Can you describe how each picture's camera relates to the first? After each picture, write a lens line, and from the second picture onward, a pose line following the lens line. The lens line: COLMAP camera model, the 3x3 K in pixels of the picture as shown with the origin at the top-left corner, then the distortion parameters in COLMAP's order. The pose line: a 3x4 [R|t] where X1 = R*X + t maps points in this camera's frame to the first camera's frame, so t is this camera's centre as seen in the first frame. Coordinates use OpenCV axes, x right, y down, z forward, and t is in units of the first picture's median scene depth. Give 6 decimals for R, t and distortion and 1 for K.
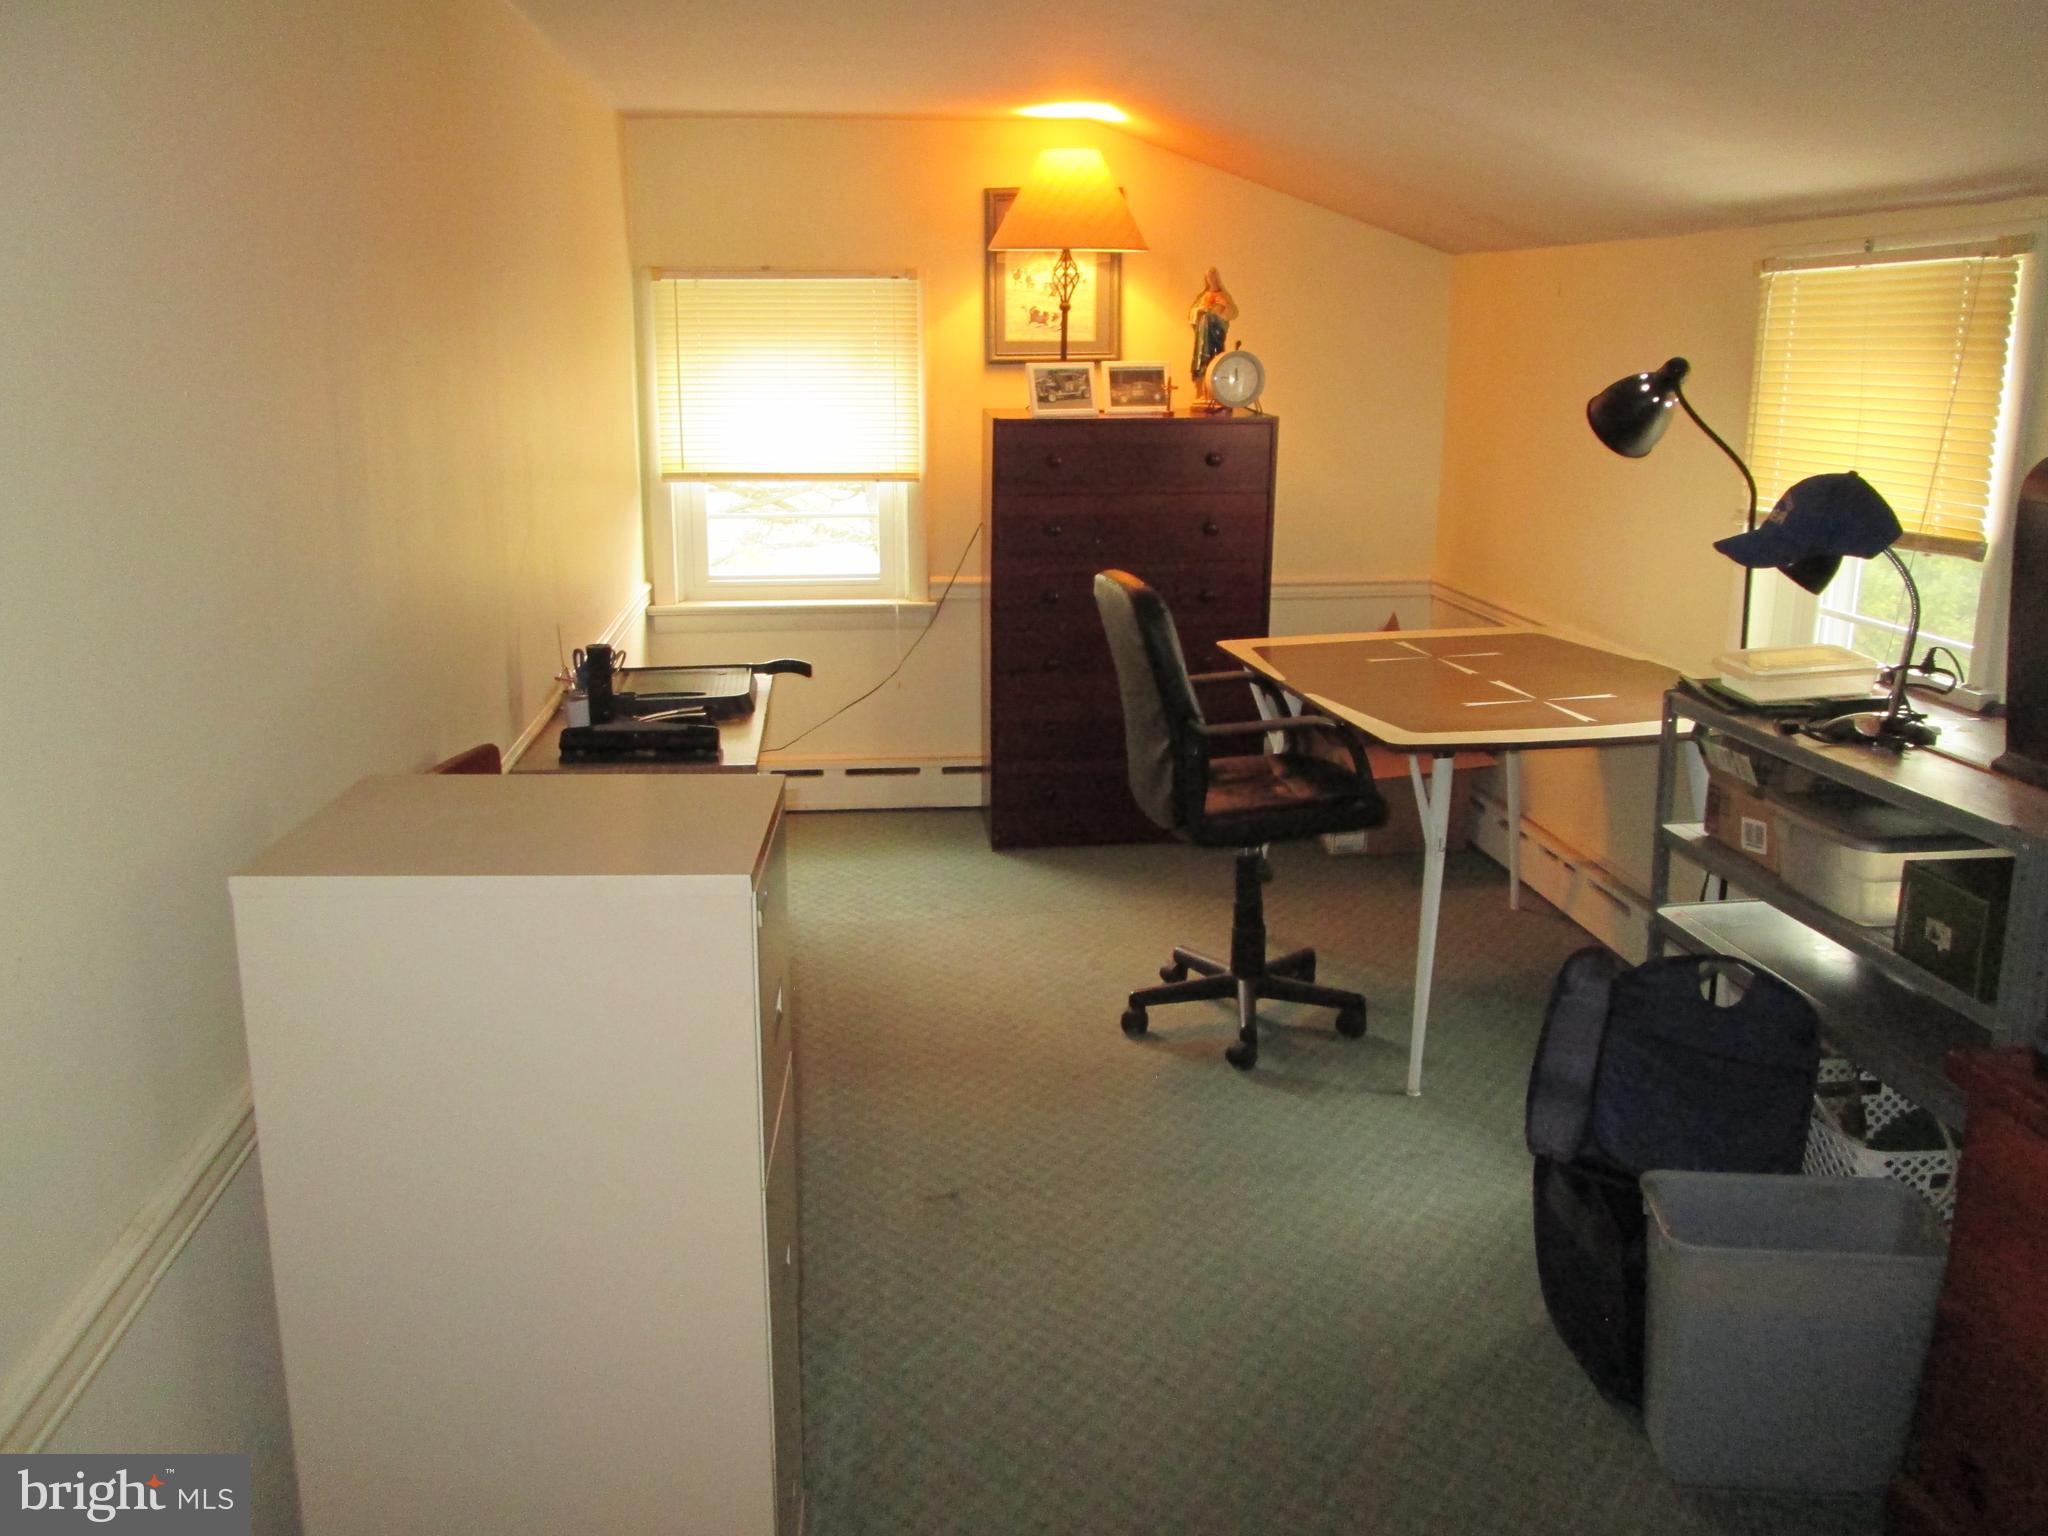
lens RADIAL K [[1691.6, 0, 1024.0], [0, 1691.6, 768.0], [0, 0, 1]] dist [-0.059923, 0.015692]
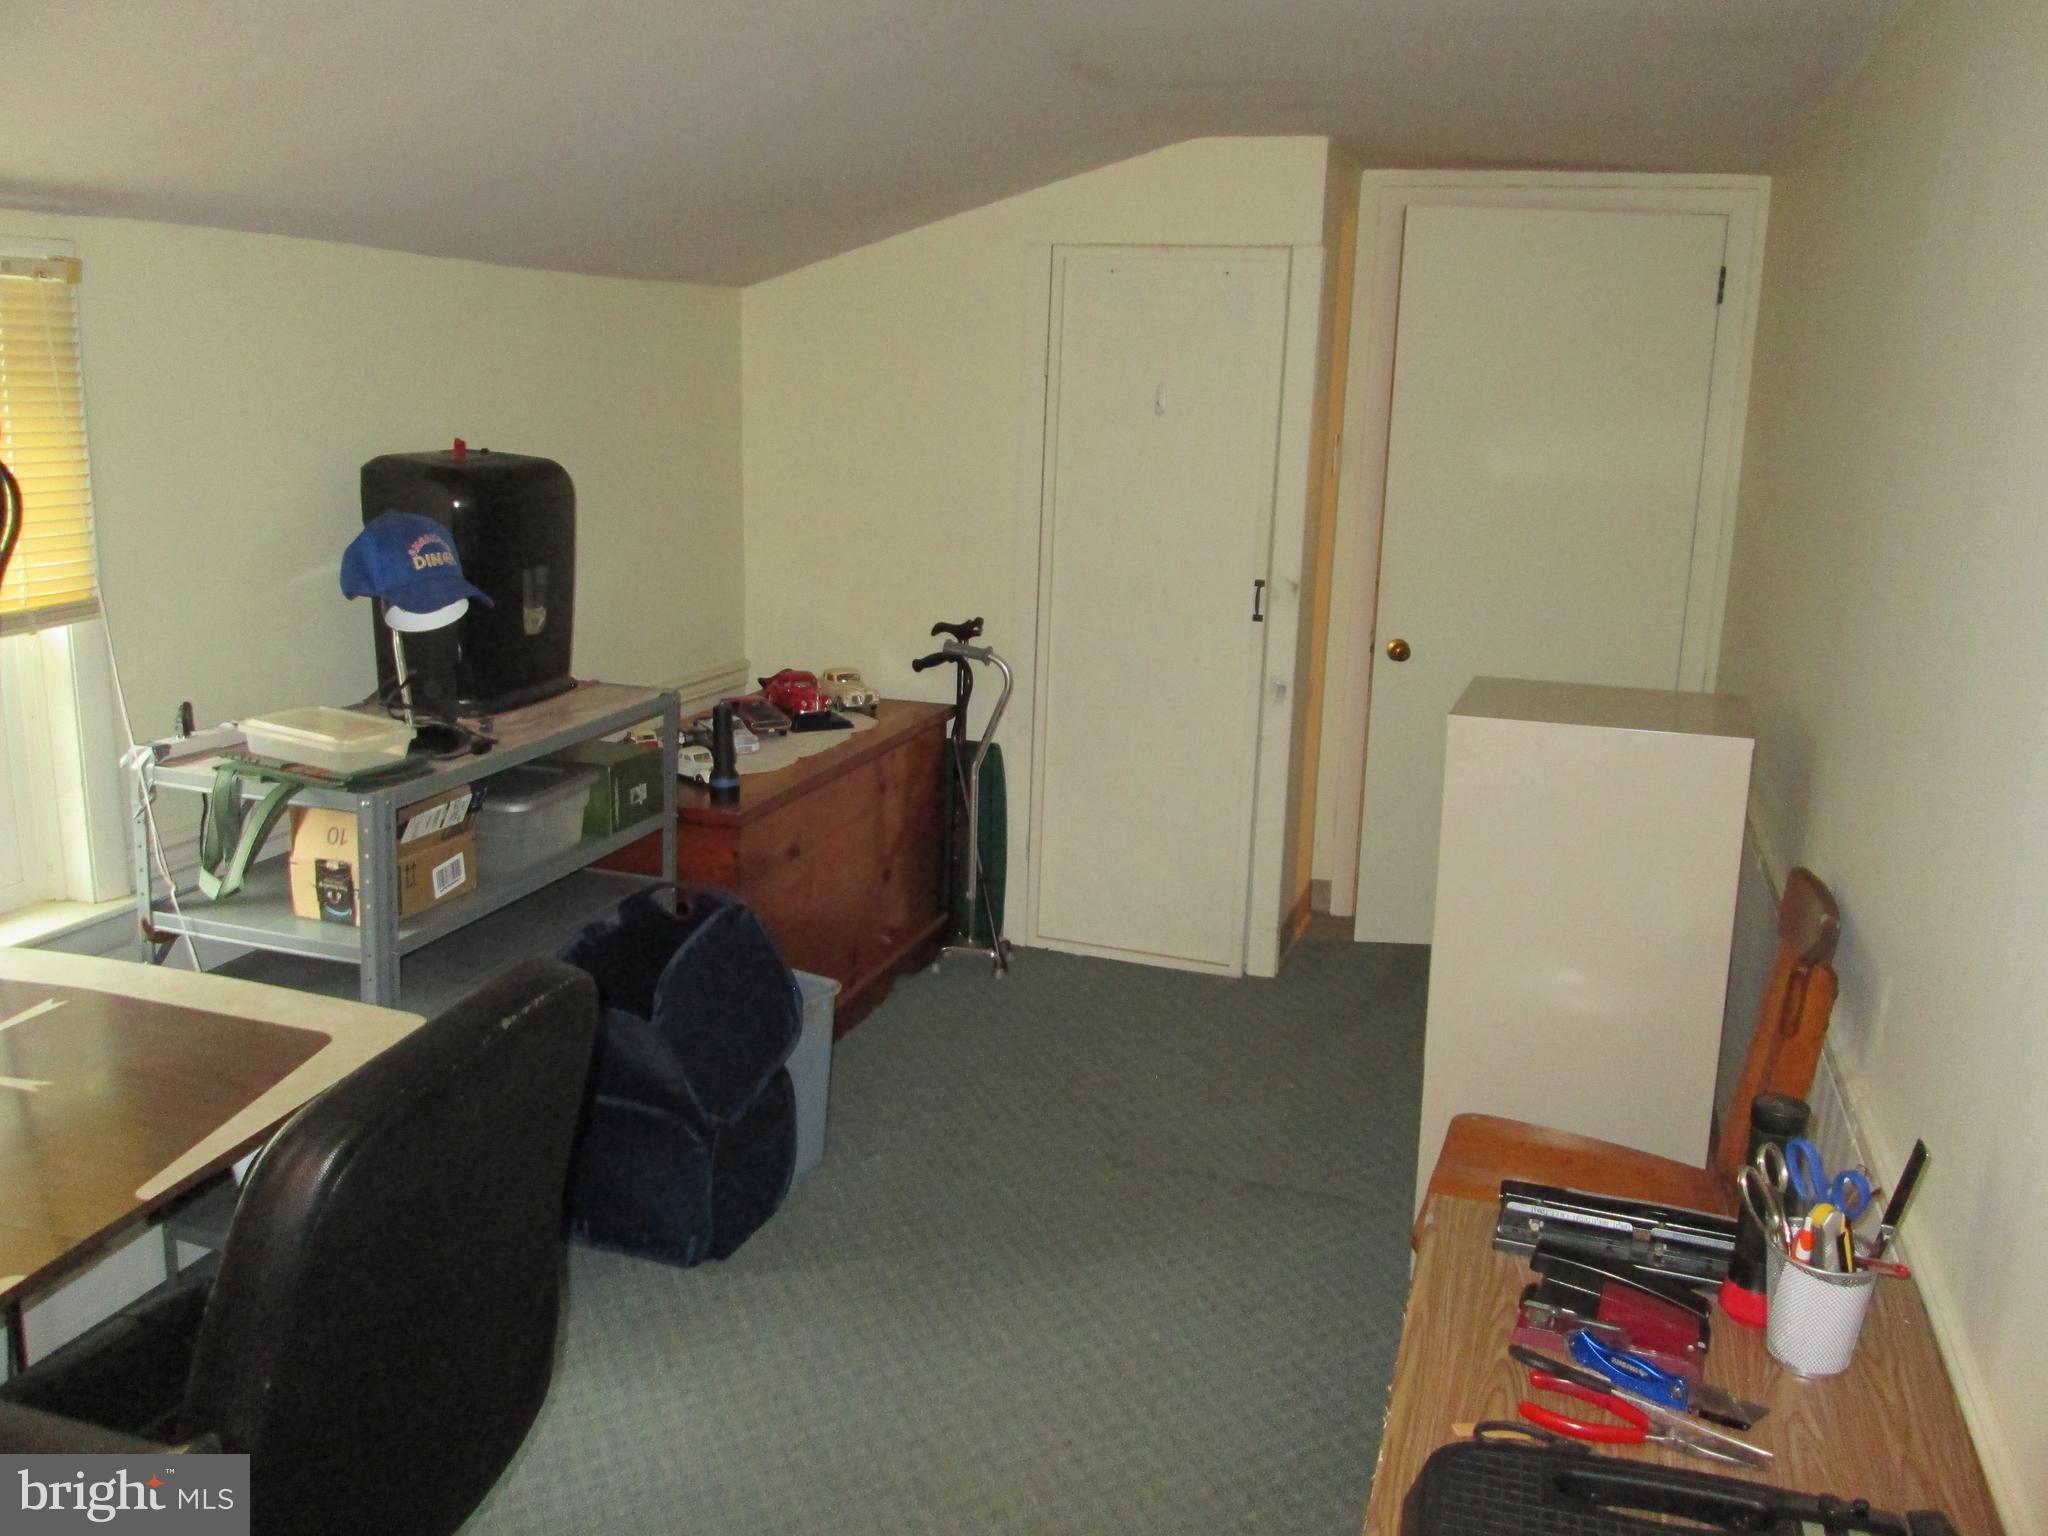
lens RADIAL K [[1691.6, 0, 1024.0], [0, 1691.6, 768.0], [0, 0, 1]] dist [-0.059923, 0.015692]
pose [[-0.906946, -0.123449, 0.402751, -0.282807], [0.071813, 0.896789, 0.436591, -0.439571], [-0.415080, 0.424888, -0.804475, 1.656710]]
